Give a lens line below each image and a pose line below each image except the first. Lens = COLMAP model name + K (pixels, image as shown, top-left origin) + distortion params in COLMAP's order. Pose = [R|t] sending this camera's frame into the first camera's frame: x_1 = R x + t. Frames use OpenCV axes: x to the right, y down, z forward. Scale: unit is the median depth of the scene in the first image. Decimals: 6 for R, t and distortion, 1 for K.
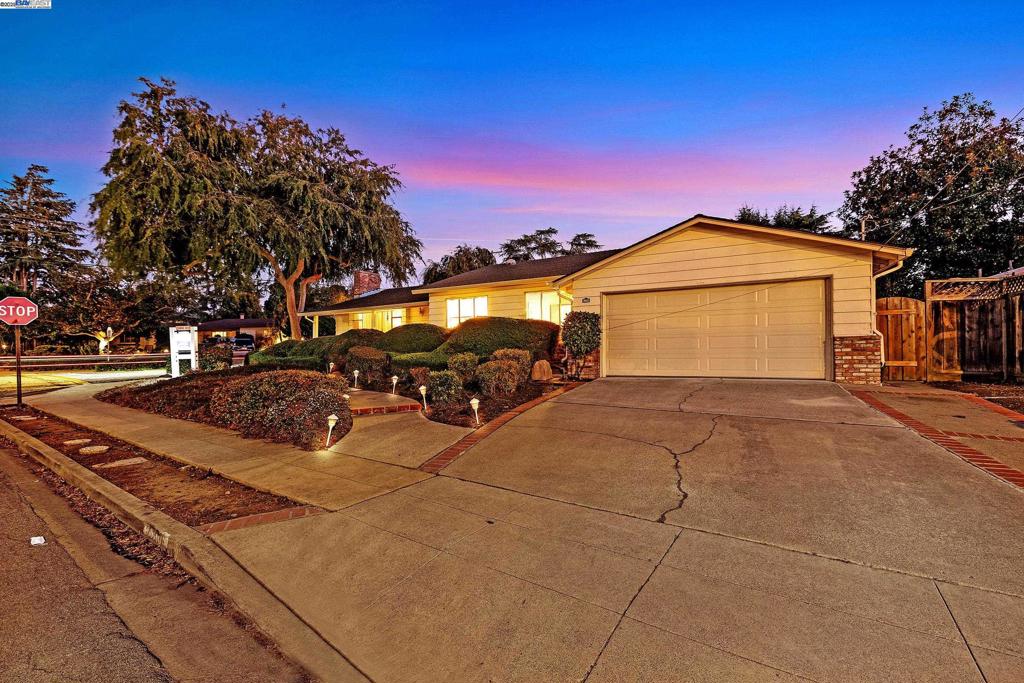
lens RADIAL K [[432.4, 0, 513.8], [0, 432.4, 346.3], [0, 0, 1]] dist [-0.000872, -0.000032]
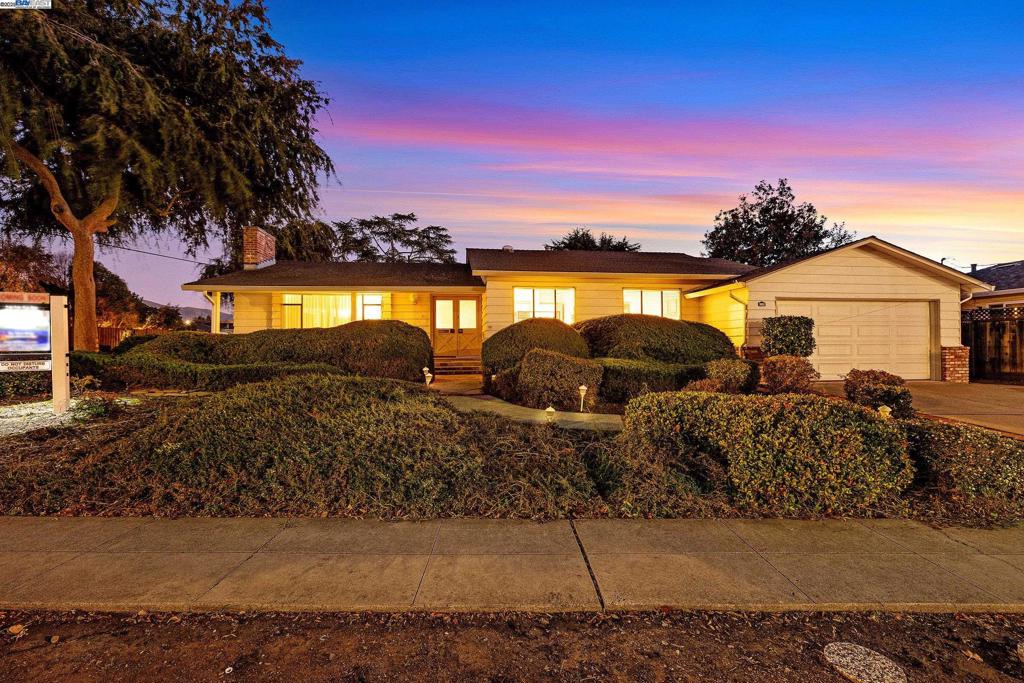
lens RADIAL K [[432.4, 0, 508.4], [0, 432.4, 342.6], [0, 0, 1]] dist [-0.000872, -0.000032]
pose [[0.820887, 0.019199, 0.570768, -0.662716], [-0.013552, 0.999808, -0.014140, 0.000932], [-0.570930, 0.003872, 0.820989, 0.415919]]
